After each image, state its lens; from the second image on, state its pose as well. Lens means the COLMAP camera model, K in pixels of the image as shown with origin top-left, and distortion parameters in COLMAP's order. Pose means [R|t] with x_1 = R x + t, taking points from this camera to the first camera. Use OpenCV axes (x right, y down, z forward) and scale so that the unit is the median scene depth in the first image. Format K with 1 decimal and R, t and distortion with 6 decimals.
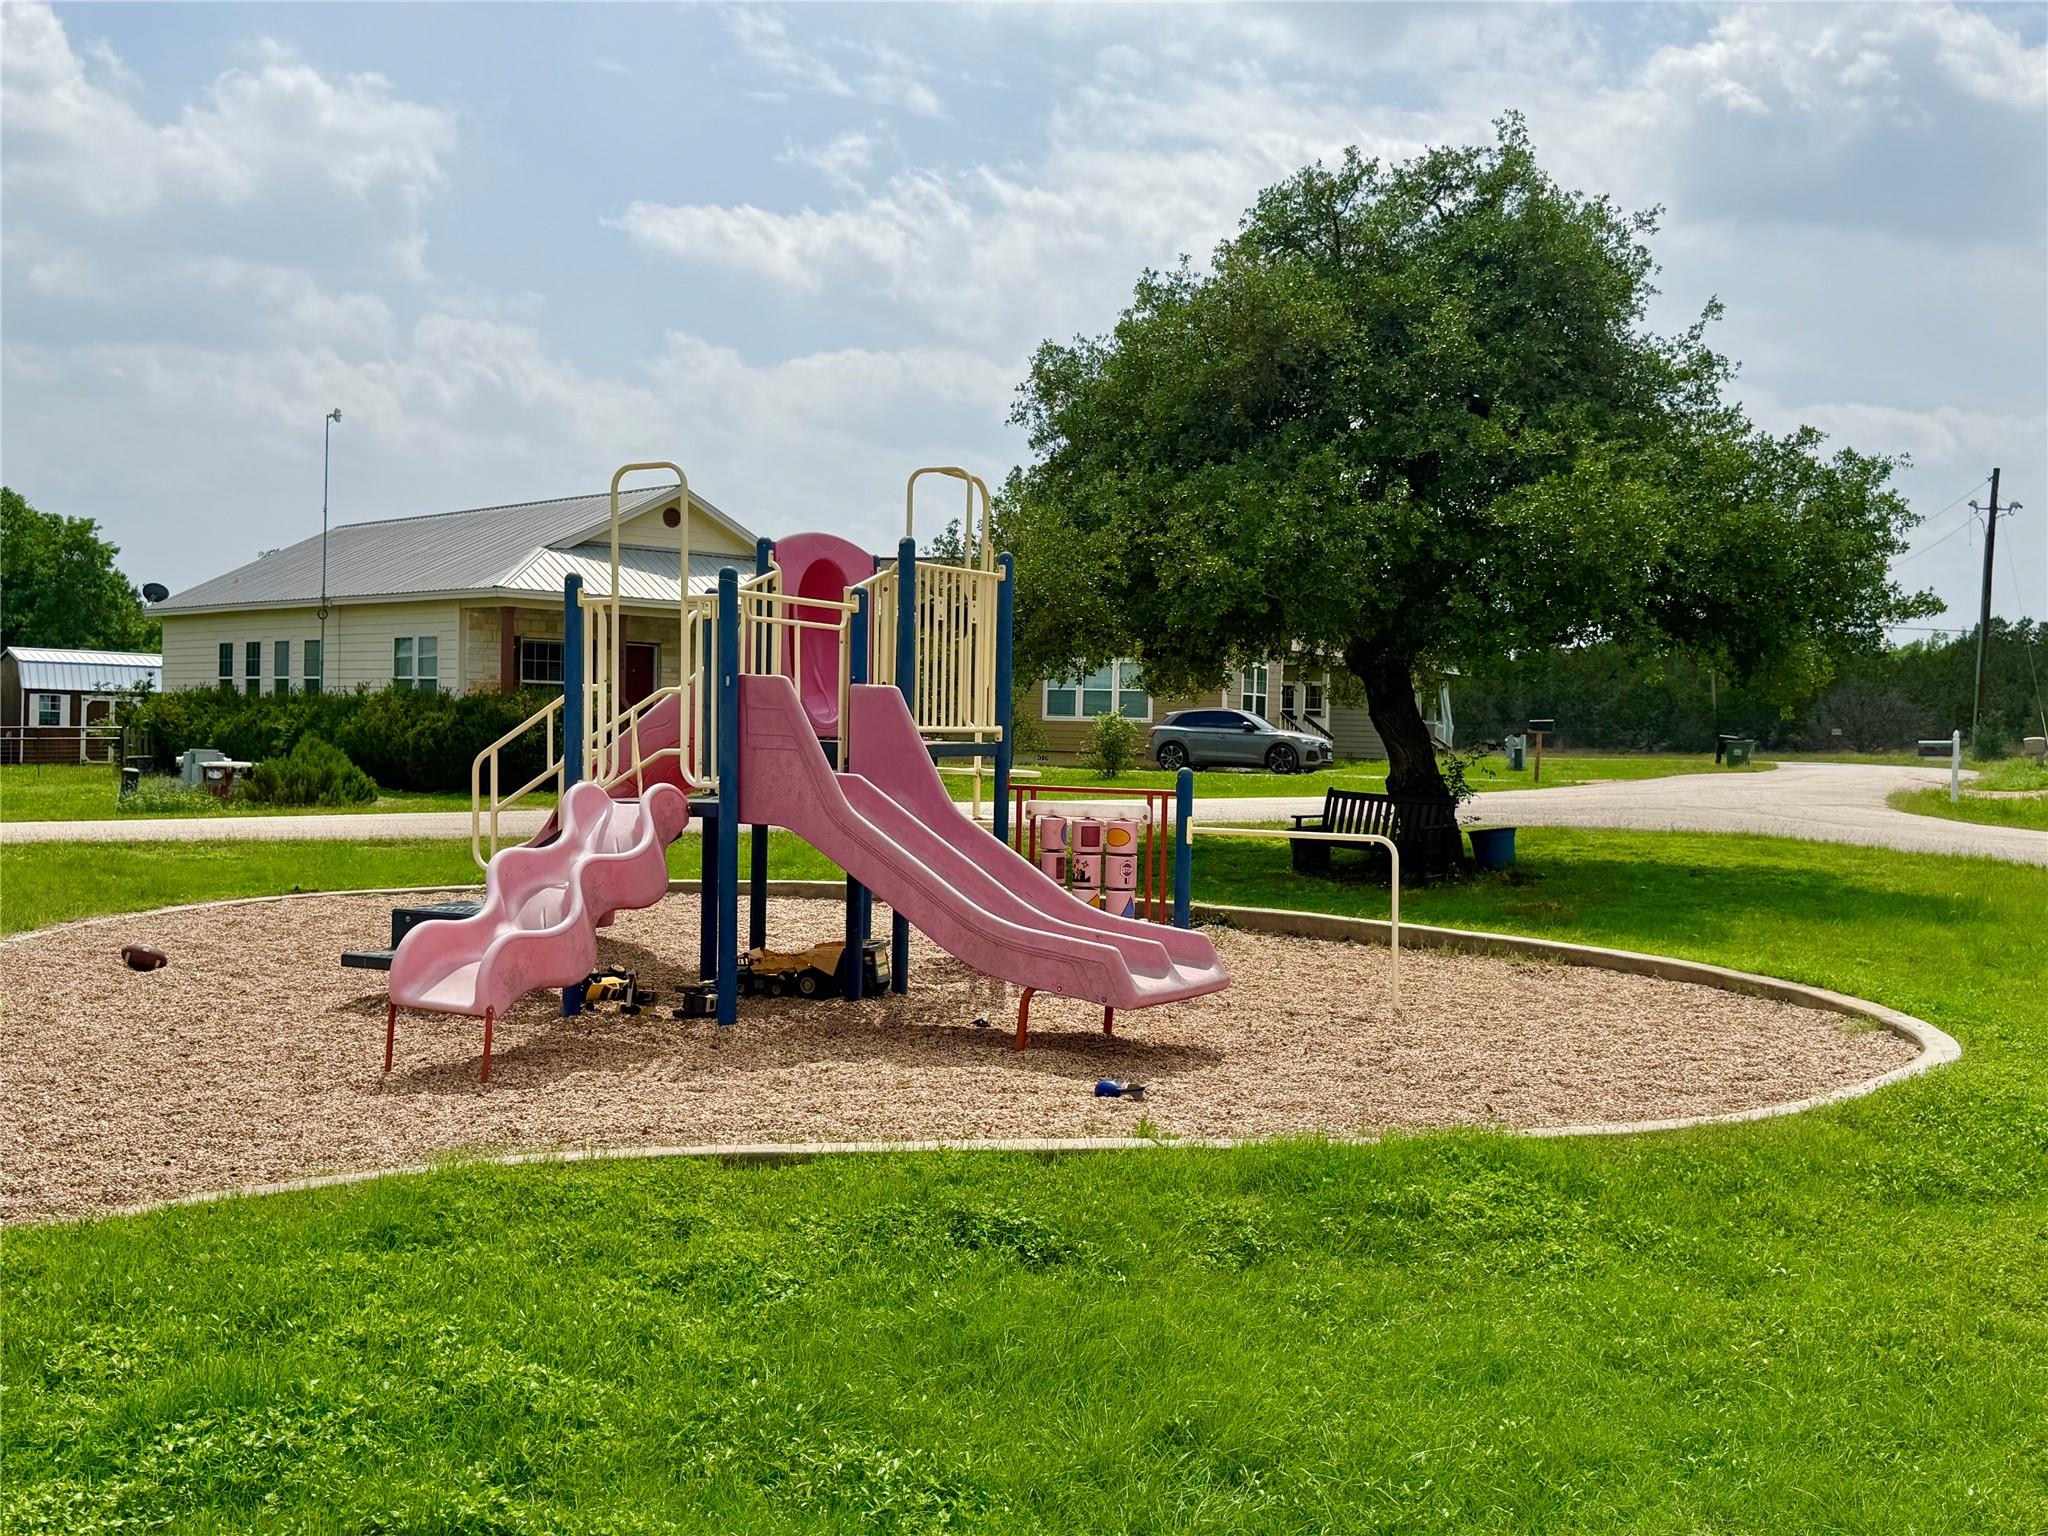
lens RADIAL K [[2280.2, 0, 1024.0], [0, 2280.2, 768.0], [0, 0, 1]] dist [0.121077, -0.000096]
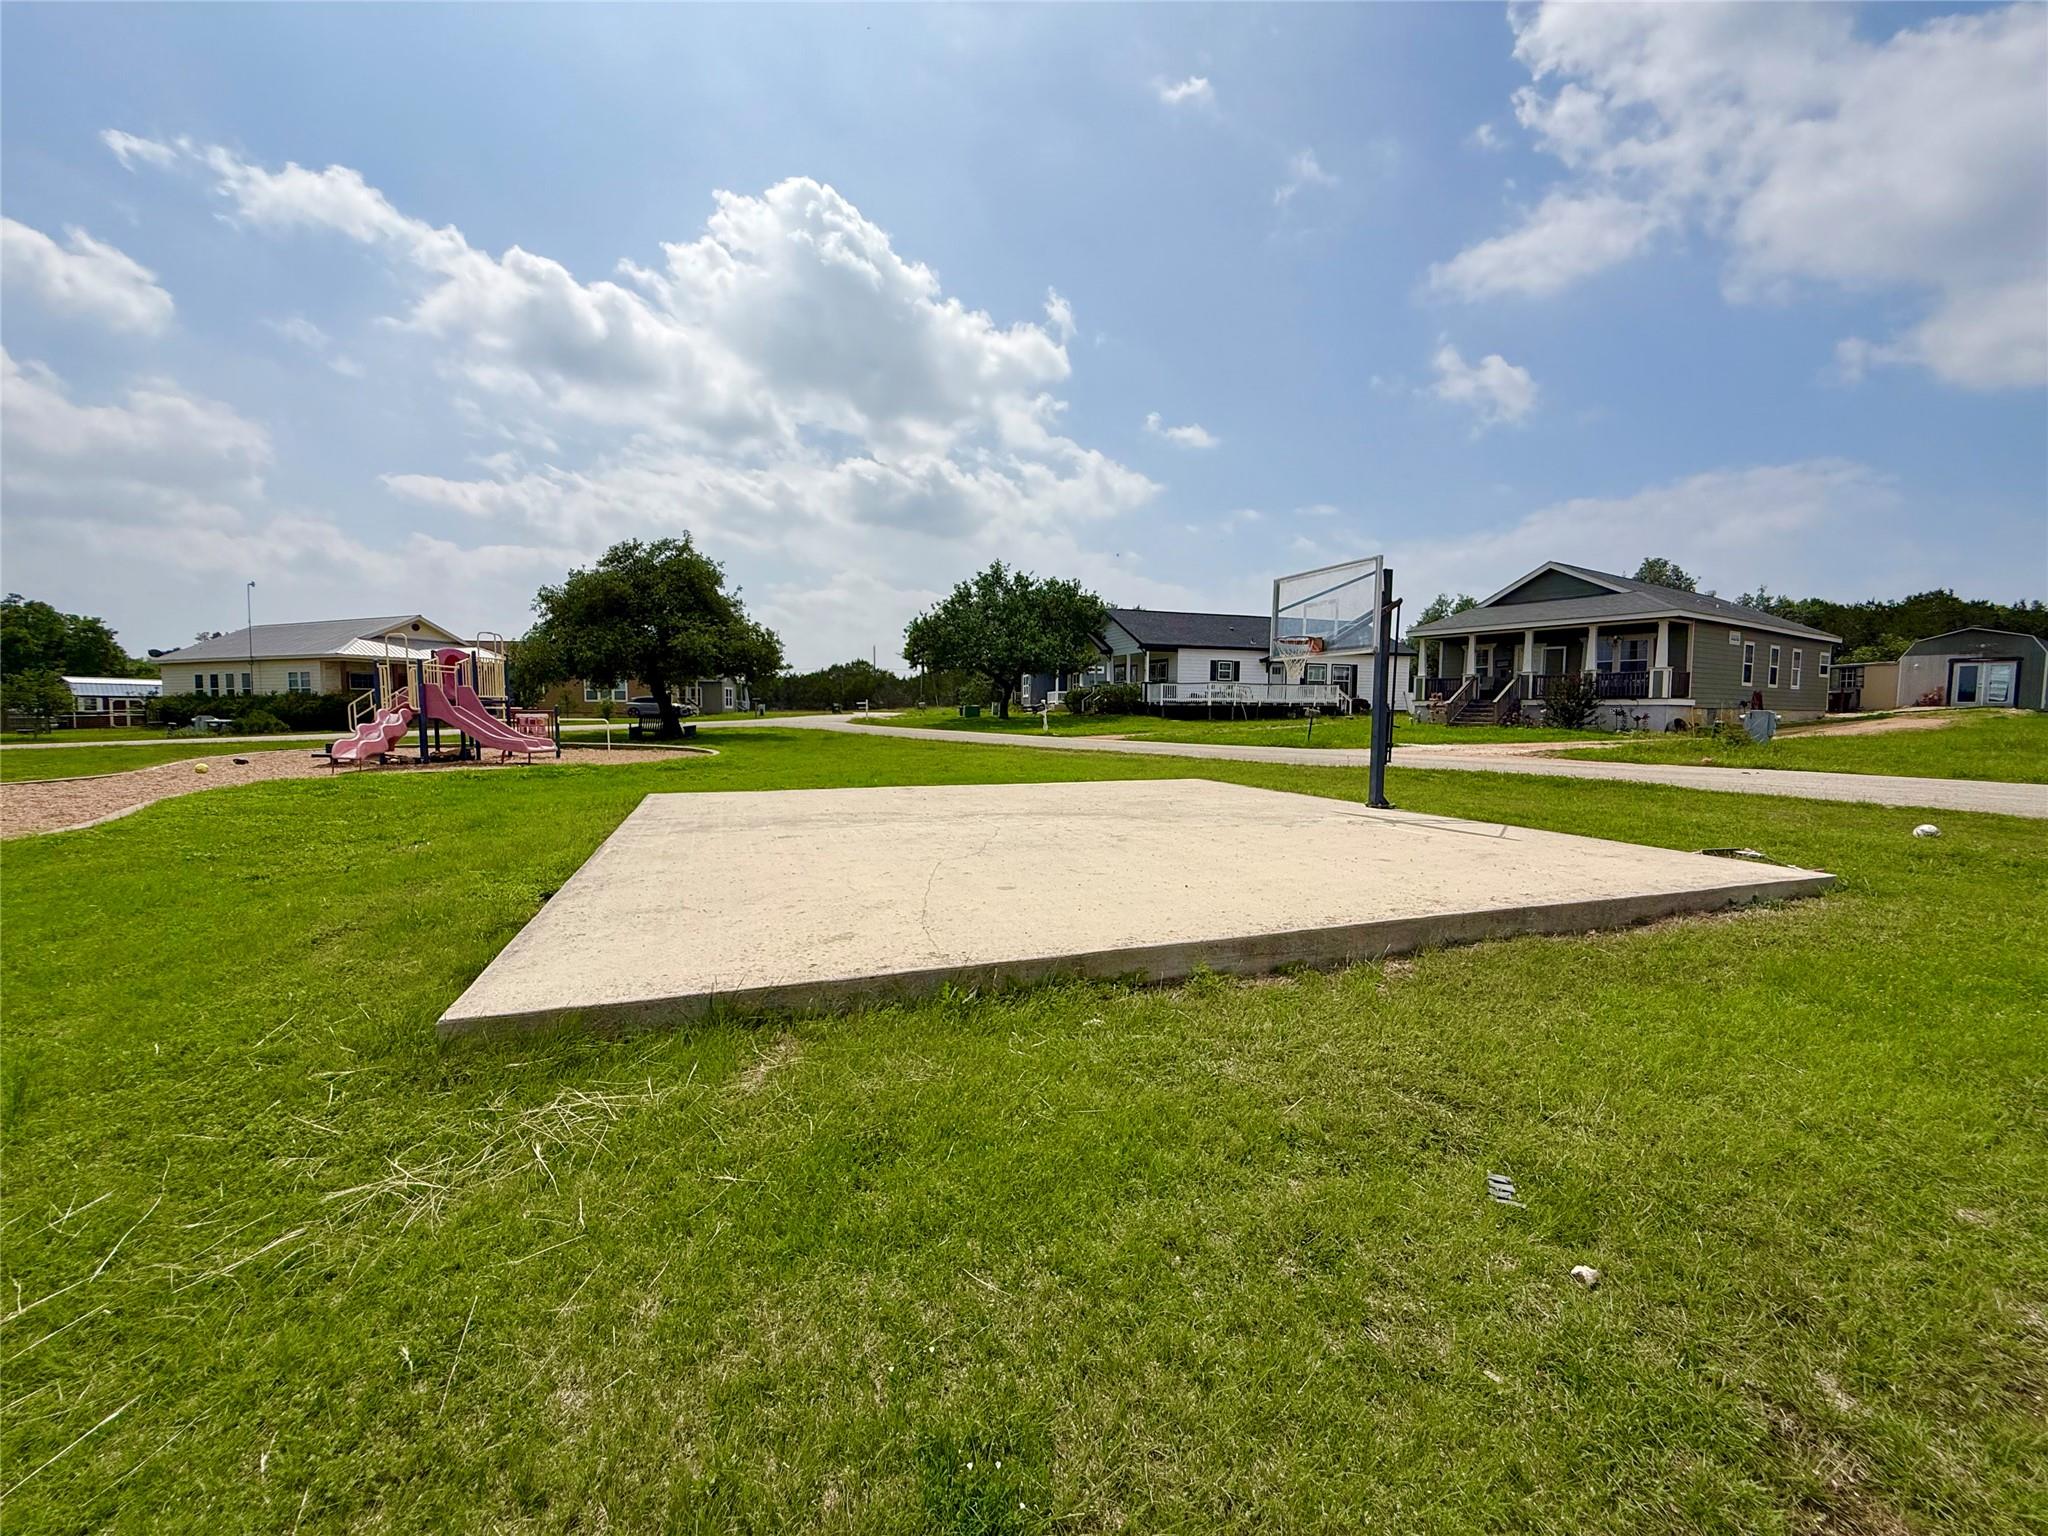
lens RADIAL K [[820.2, 0, 1024.0], [0, 820.2, 768.0], [0, 0, 1]] dist [0.000853, 0.000102]
pose [[0.890006, -0.051698, 0.453008, 0.052667], [0.024324, 0.997520, 0.066049, 0.013046], [-0.455299, -0.047765, 0.889056, -0.275184]]
